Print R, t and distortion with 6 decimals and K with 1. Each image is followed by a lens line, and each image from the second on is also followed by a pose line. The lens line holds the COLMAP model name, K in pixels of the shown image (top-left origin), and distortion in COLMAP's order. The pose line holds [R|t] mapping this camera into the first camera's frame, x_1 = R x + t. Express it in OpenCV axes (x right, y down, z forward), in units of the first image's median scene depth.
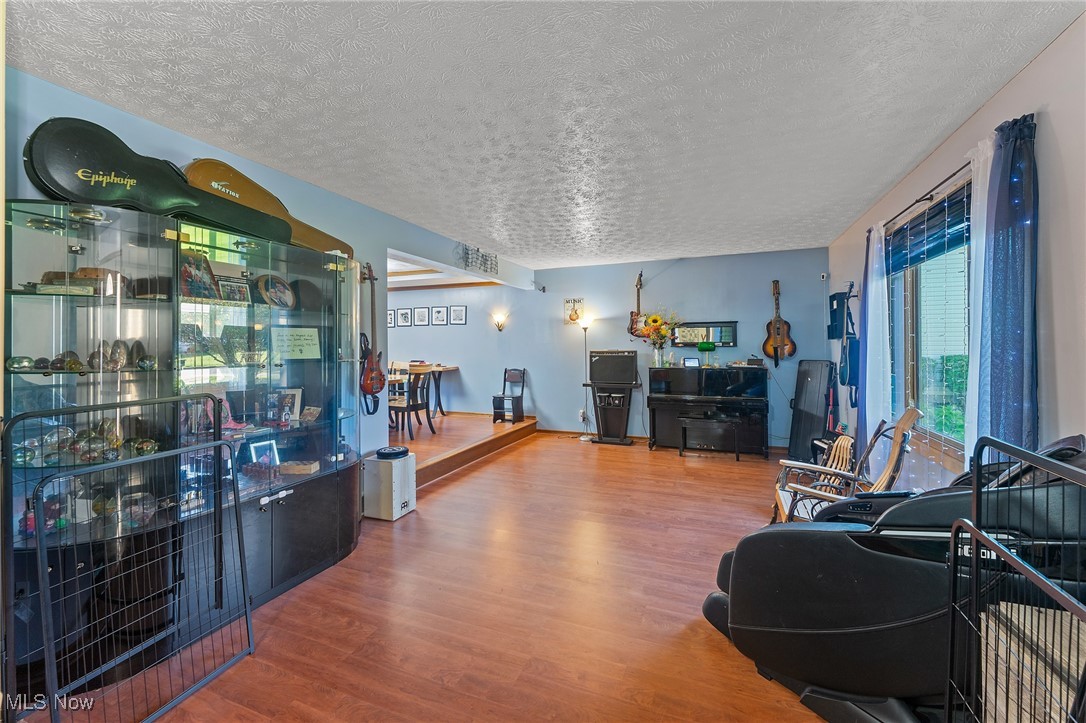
lens RADIAL K [[431.7, 0, 565.3], [0, 431.7, 344.5], [0, 0, 1]] dist [0.002965, -0.000107]
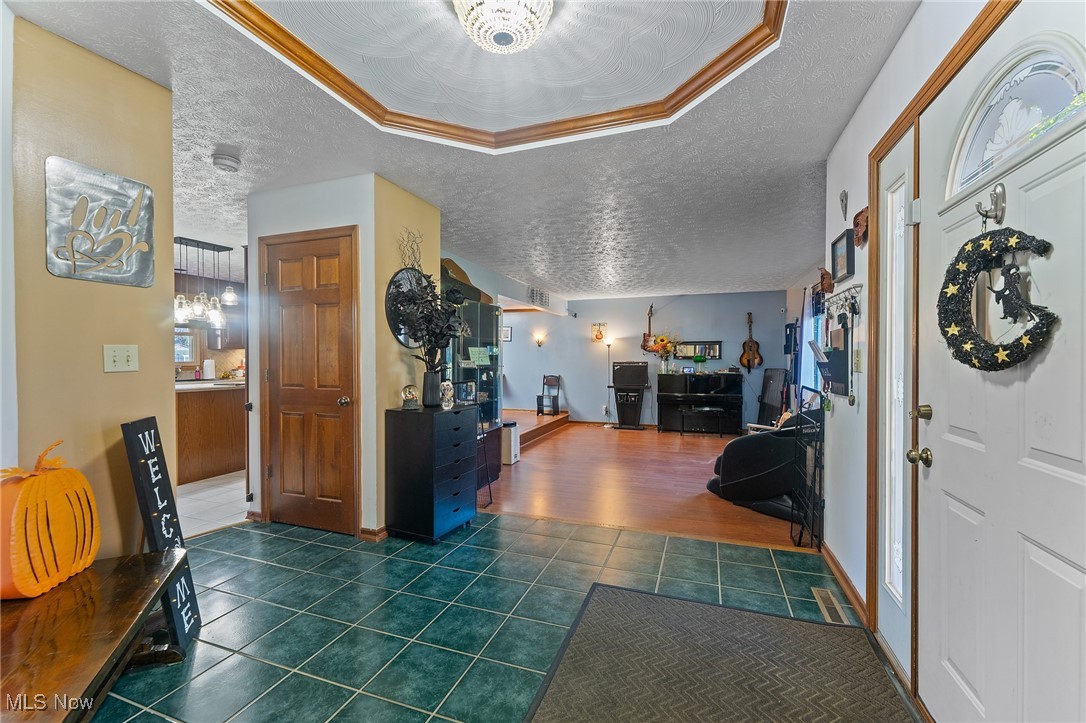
lens RADIAL K [[431.7, 0, 541.7], [0, 431.7, 364.7], [0, 0, 1]] dist [0.002965, -0.000107]
pose [[0.999971, 0.004691, -0.005969, -0.165975], [-0.004581, 0.999824, 0.018210, 0.000252], [0.006054, -0.018182, 0.999816, -0.380495]]
